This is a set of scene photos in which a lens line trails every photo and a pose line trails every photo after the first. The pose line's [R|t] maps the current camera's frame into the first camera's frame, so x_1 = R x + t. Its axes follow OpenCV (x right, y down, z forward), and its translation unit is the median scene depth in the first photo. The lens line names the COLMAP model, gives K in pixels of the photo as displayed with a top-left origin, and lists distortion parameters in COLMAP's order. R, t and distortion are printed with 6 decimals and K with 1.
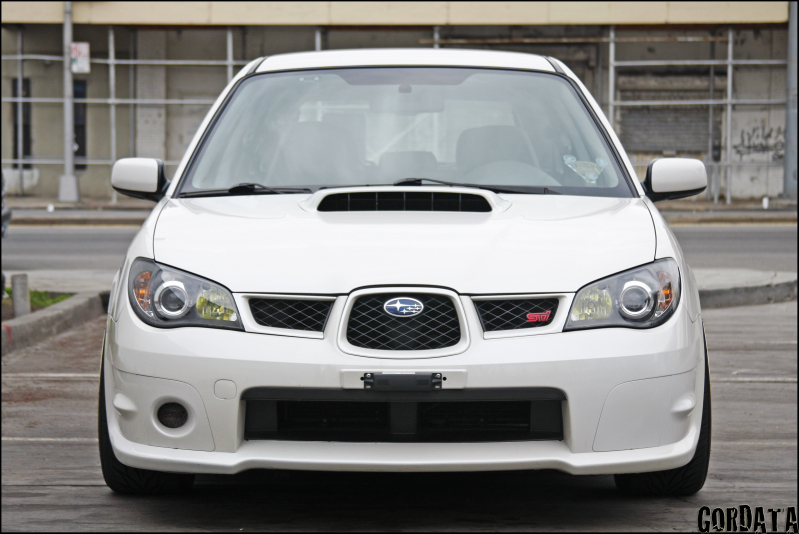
lens RADIAL K [[2506.1, 0, 399.5], [0, 2506.1, 267.0], [0, 0, 1]] dist [0.585219, -0.183068]
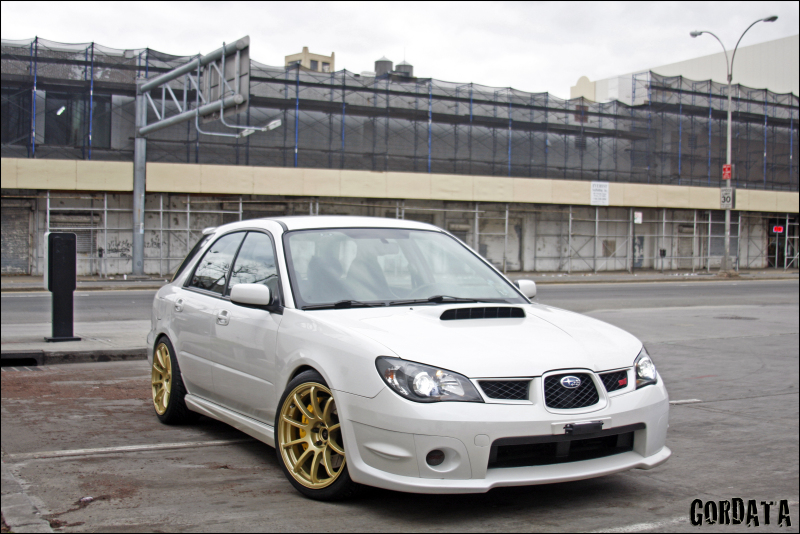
lens RADIAL K [[1132.2, 0, 400.0], [0, 1132.2, 267.0], [0, 0, 1]] dist [-0.424580, 0.017188]
pose [[0.862244, -0.000526, 0.506493, -0.462887], [0.013122, 0.999687, -0.021301, -0.045032], [-0.506323, 0.025013, 0.861981, 0.420623]]
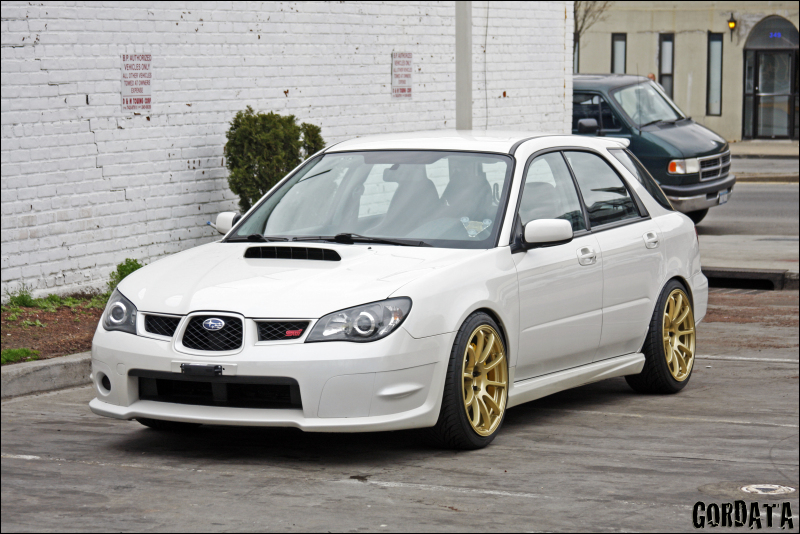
lens RADIAL K [[2509.3, 0, 400.0], [0, 2509.3, 267.0], [0, 0, 1]] dist [0.585219, -0.183068]
pose [[0.907915, 0.031277, -0.417986, 0.795855], [-0.018352, 0.999222, 0.034906, -0.080735], [0.418753, -0.024021, 0.907782, -0.443018]]
